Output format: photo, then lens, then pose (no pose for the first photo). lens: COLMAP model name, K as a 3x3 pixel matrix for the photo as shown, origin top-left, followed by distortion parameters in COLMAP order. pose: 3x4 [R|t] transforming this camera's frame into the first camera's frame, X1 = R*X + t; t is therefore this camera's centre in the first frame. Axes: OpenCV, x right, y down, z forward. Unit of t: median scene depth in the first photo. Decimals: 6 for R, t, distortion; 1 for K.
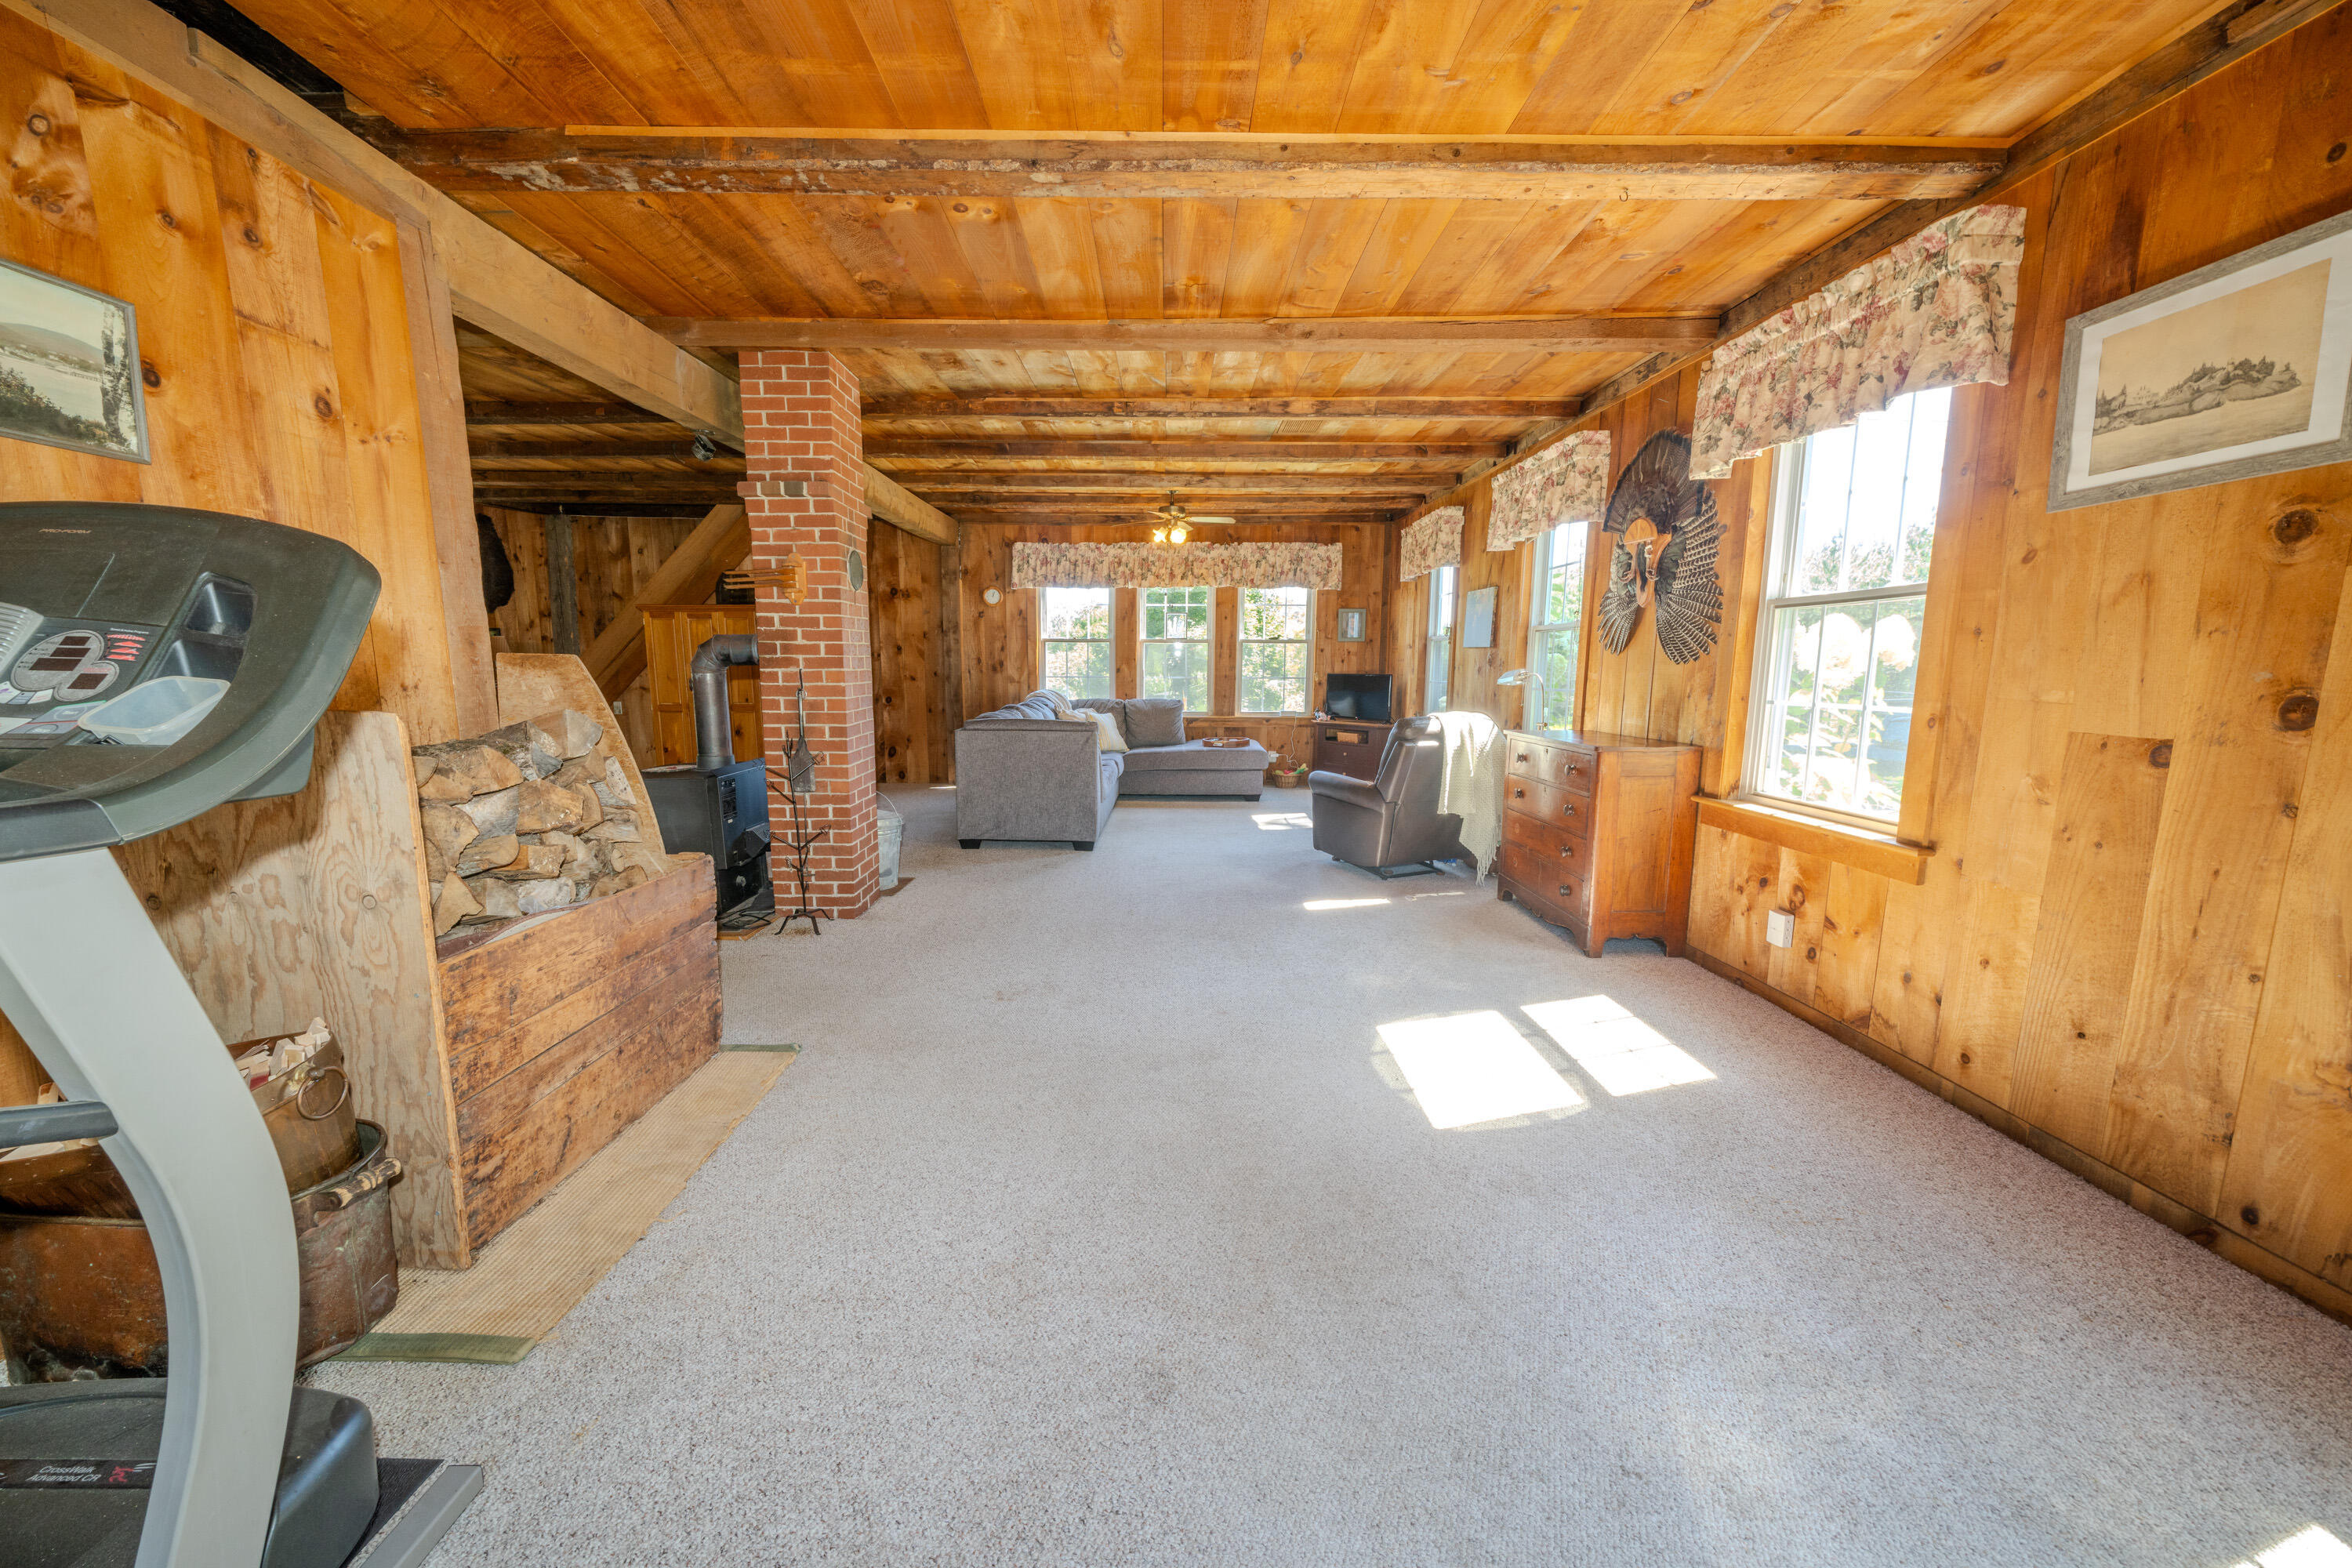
lens RADIAL K [[822.5, 0, 1162.6], [0, 822.5, 782.1], [0, 0, 1]] dist [-0.008309, -0.000173]
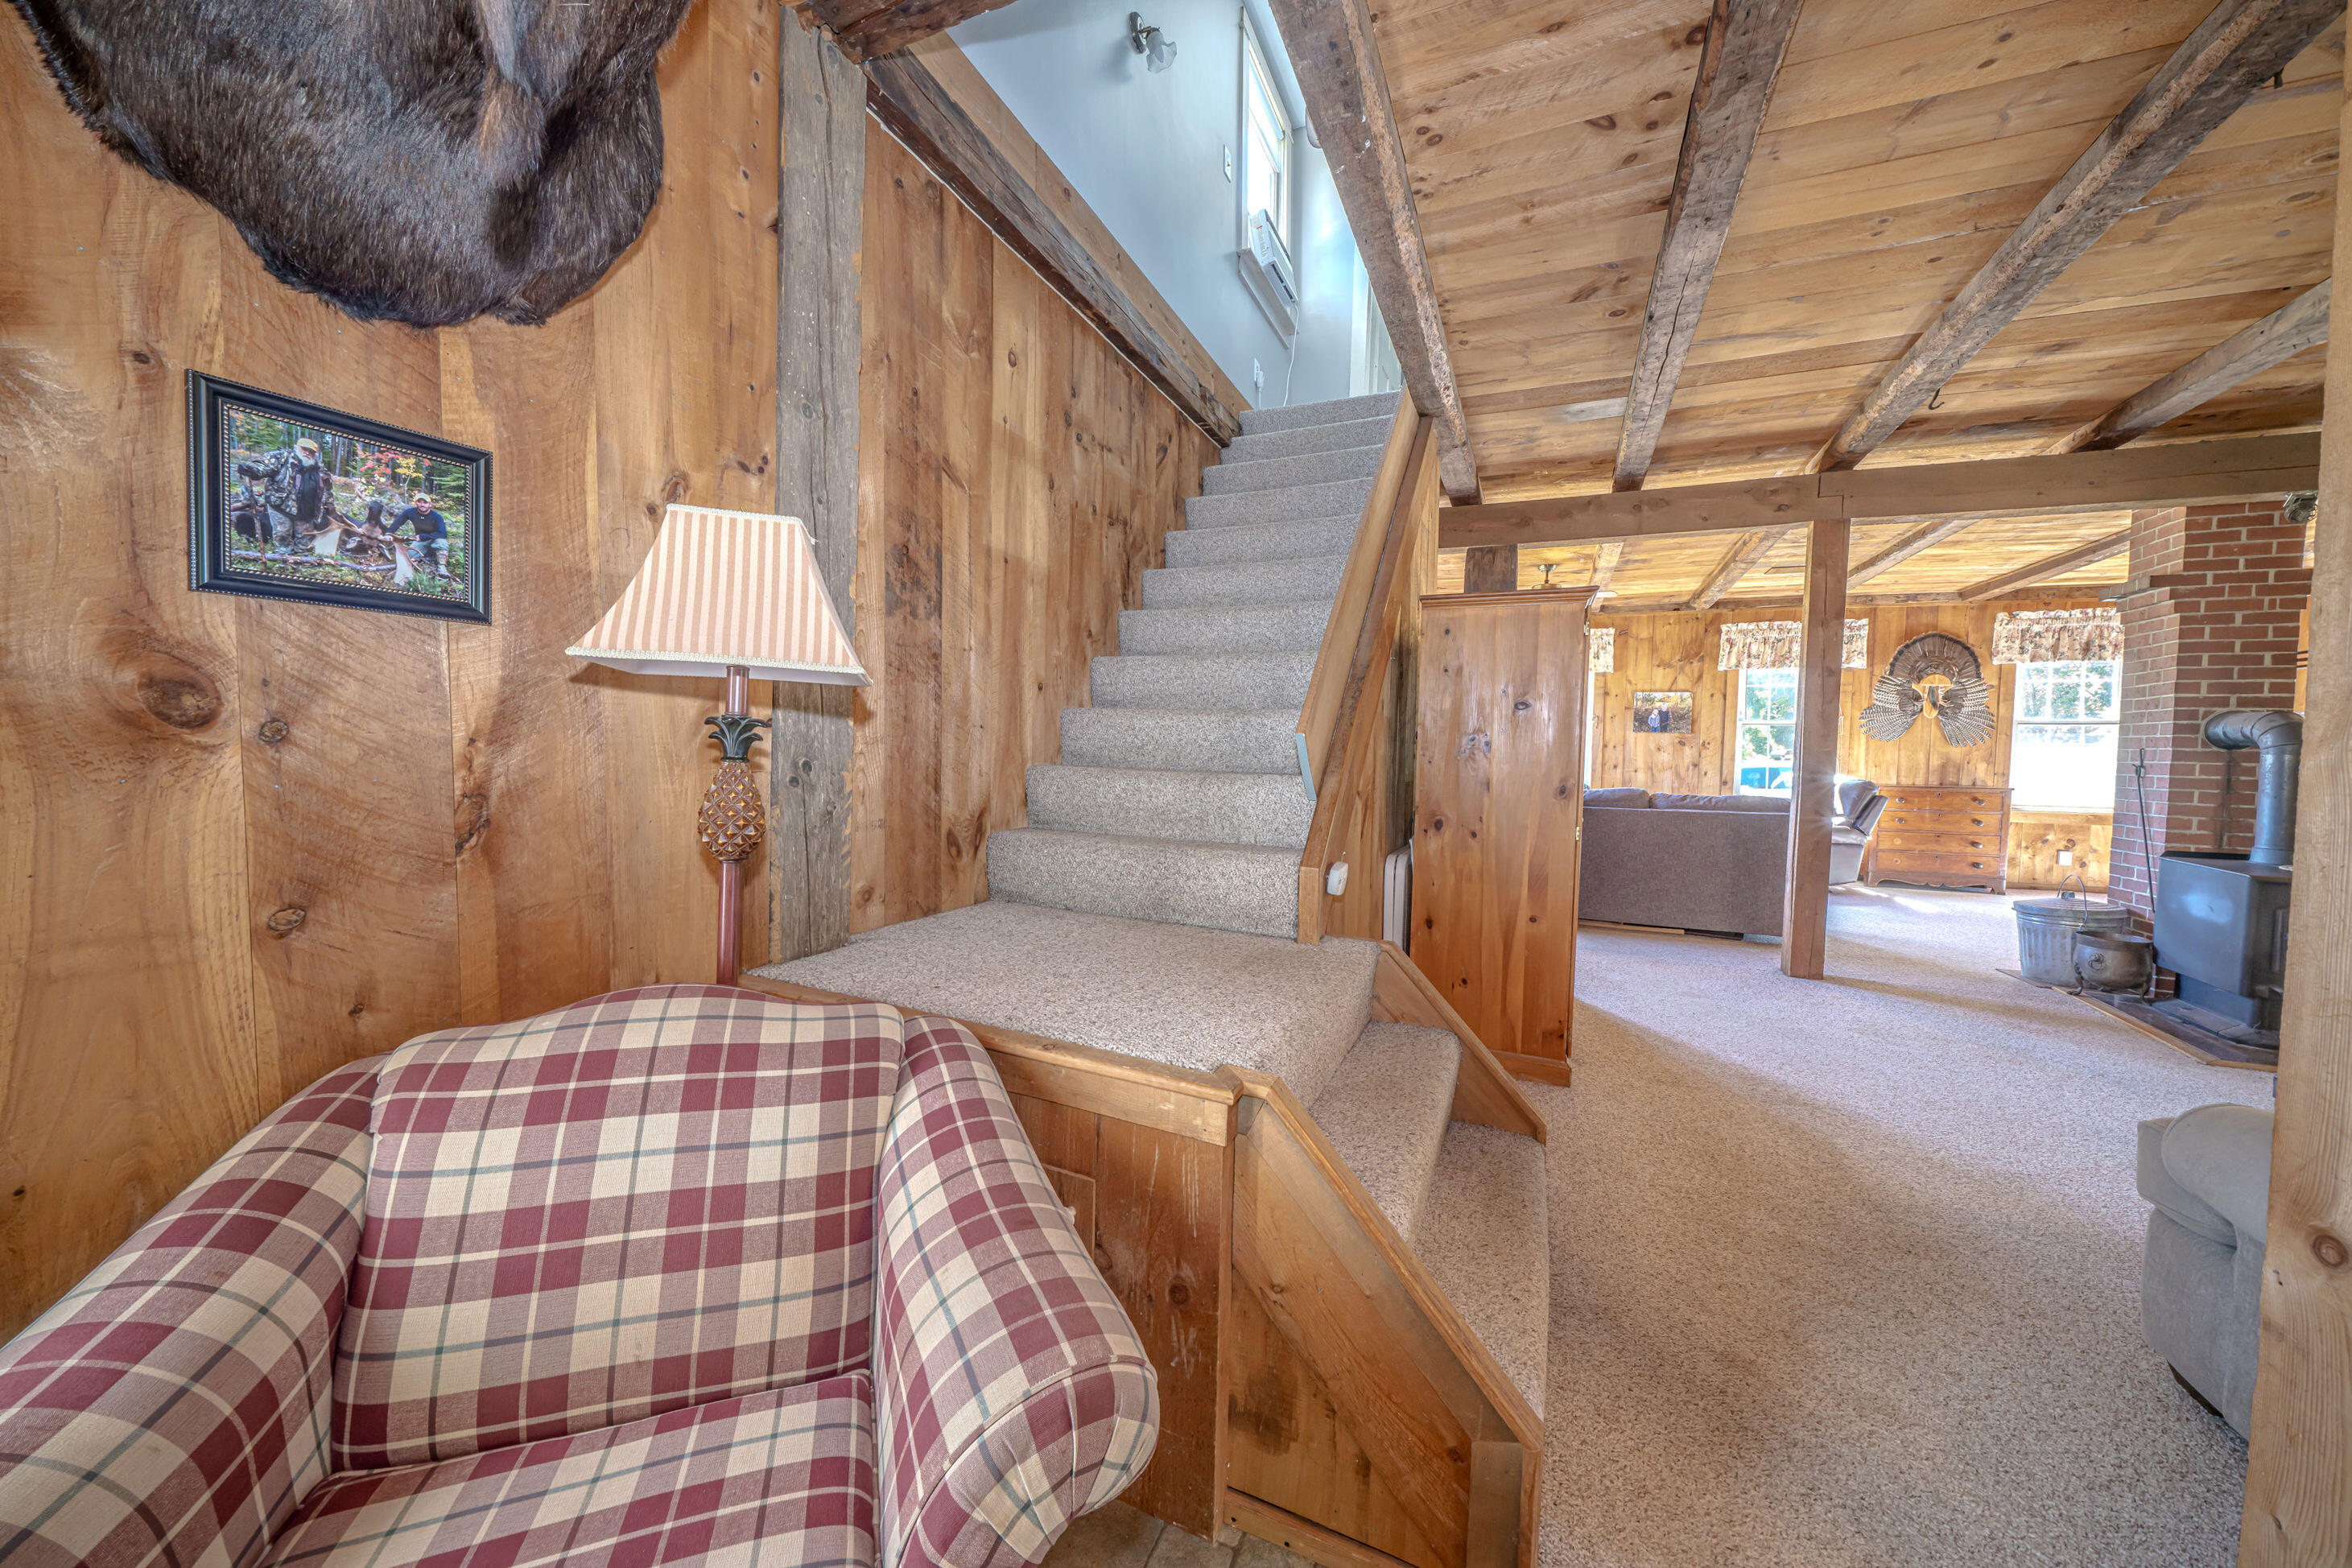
lens RADIAL K [[822.5, 0, 1162.6], [0, 822.5, 782.1], [0, 0, 1]] dist [-0.008309, -0.000173]
pose [[0.426889, -0.037316, 0.903534, -3.114426], [0.114724, 0.993310, -0.013179, -0.388771], [-0.896997, 0.109283, 0.428314, 2.885795]]
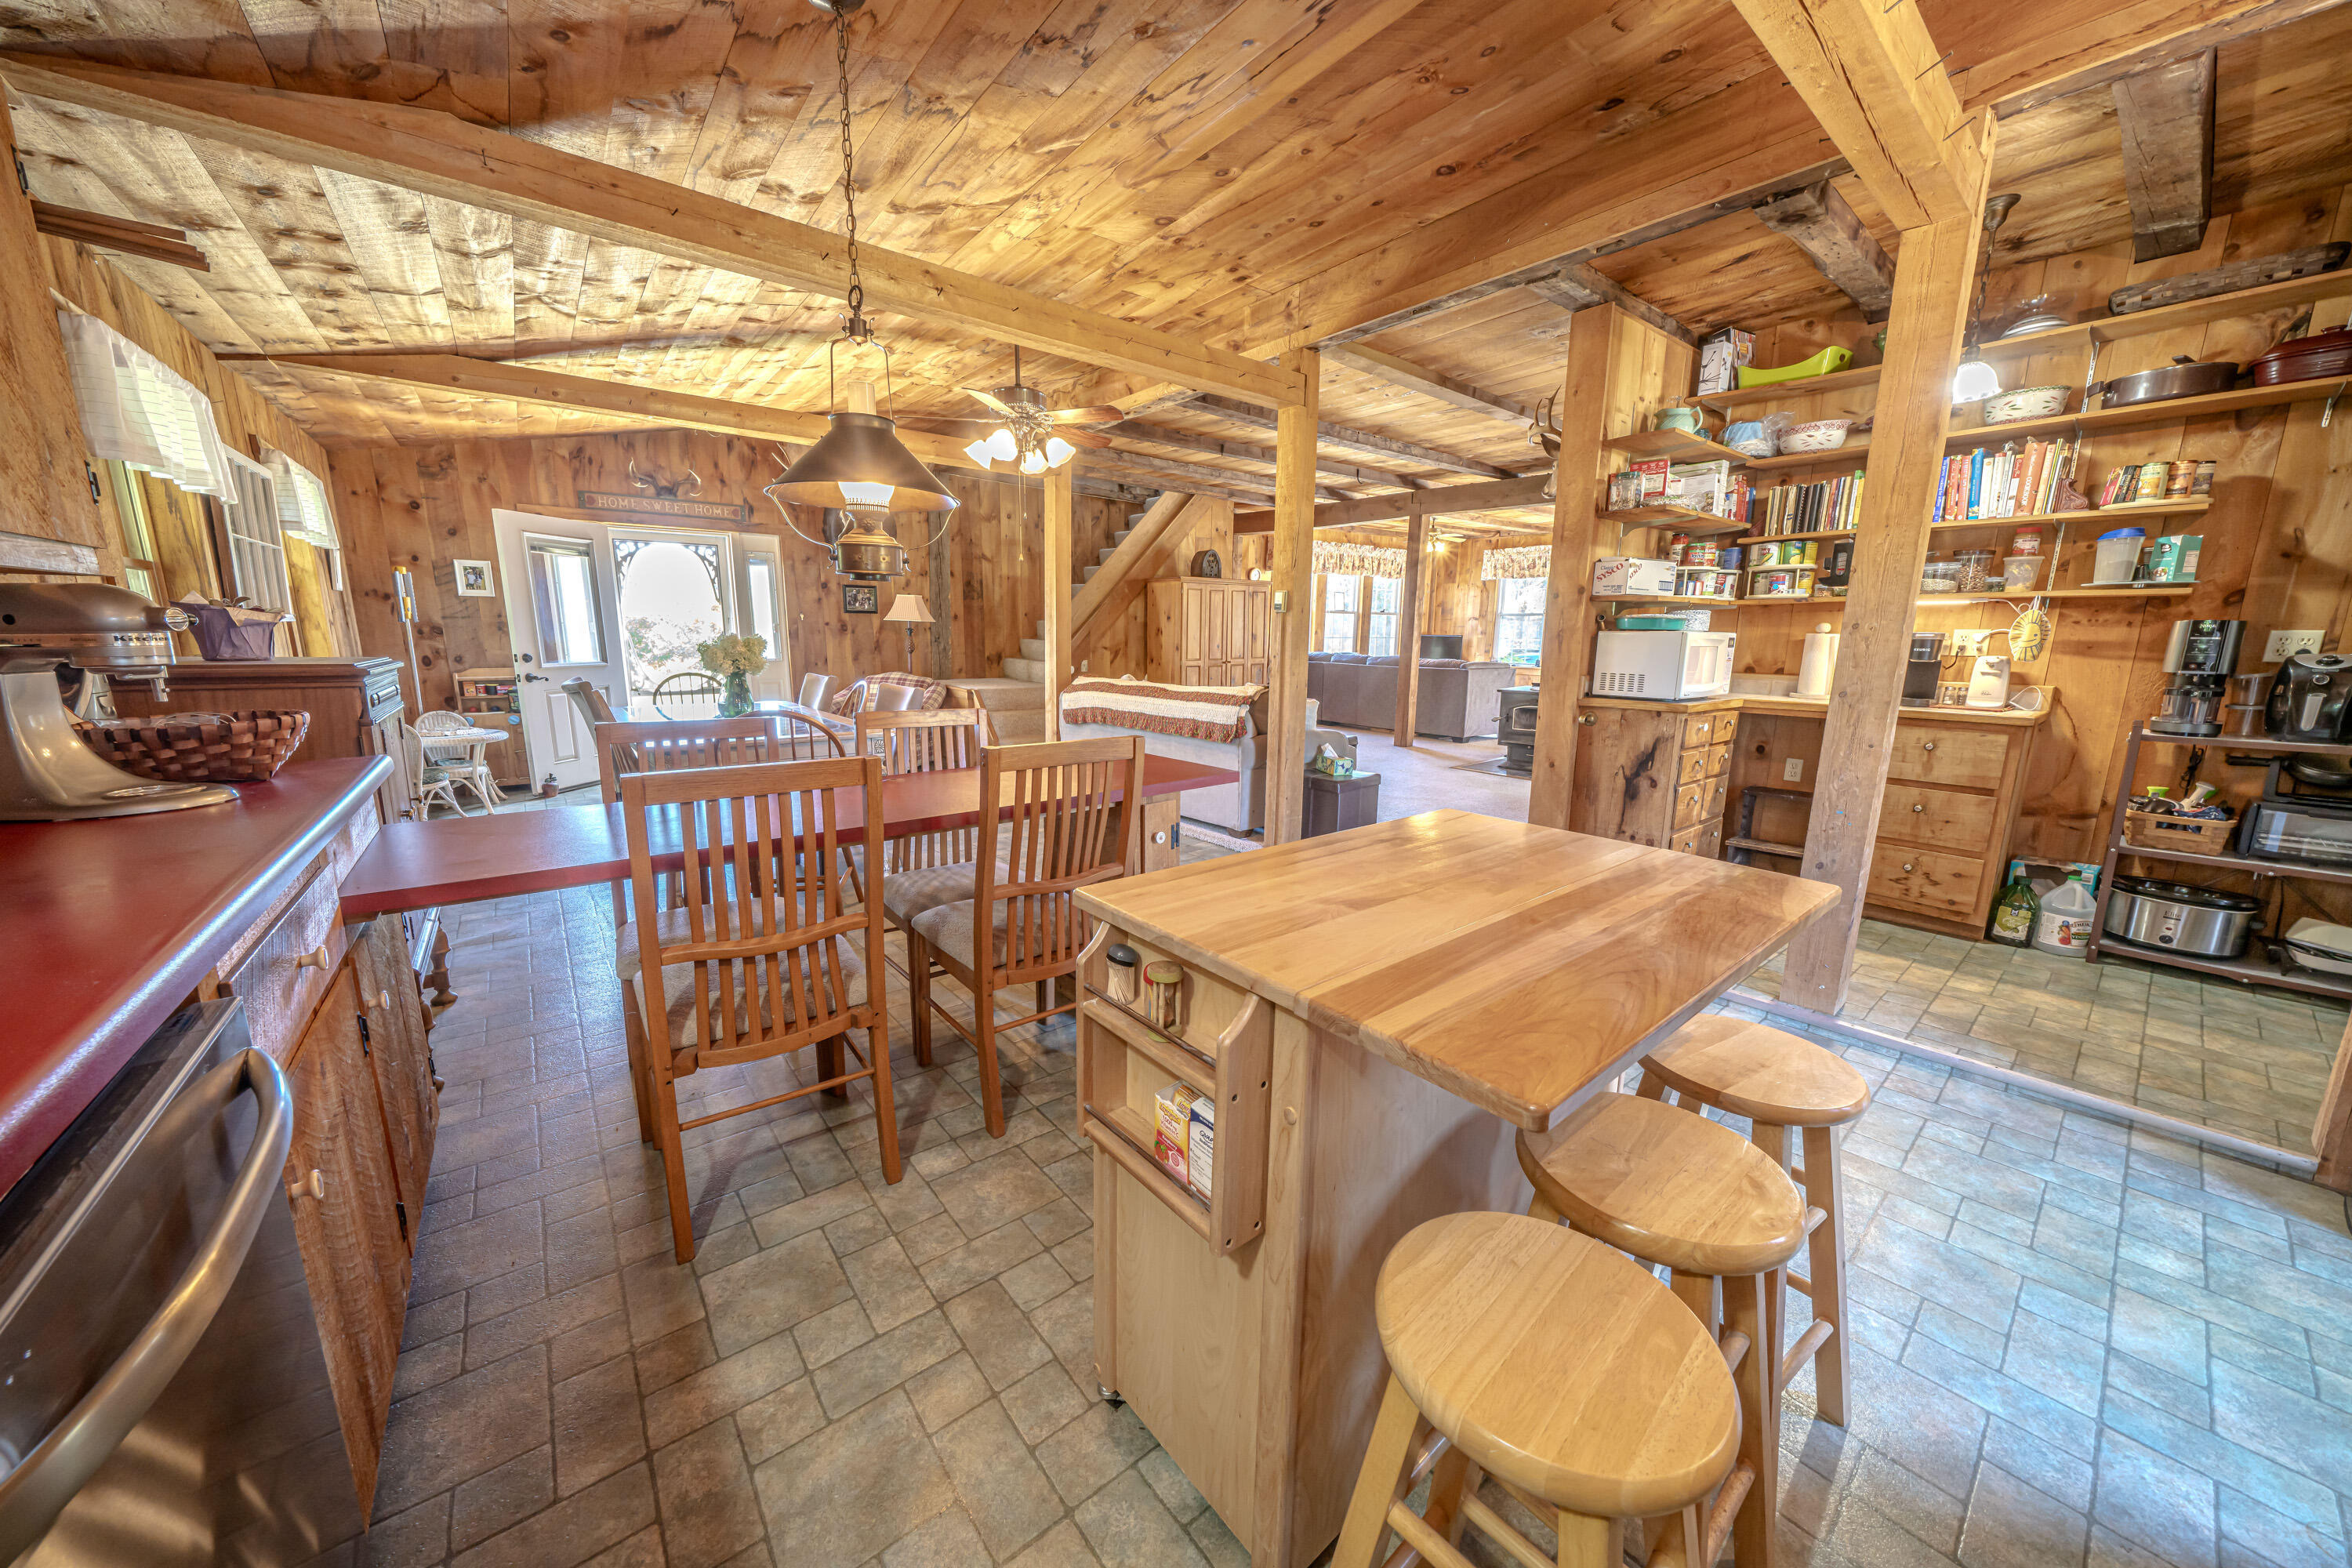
lens RADIAL K [[799.8, 0, 1163.0], [0, 799.8, 779.2], [0, 0, 1]] dist [-0.003708, -0.000089]
pose [[0.794310, -0.109331, 0.597594, -3.900622], [0.080139, 0.993934, 0.075323, -0.034080], [-0.602204, -0.011939, 0.798253, 0.225619]]
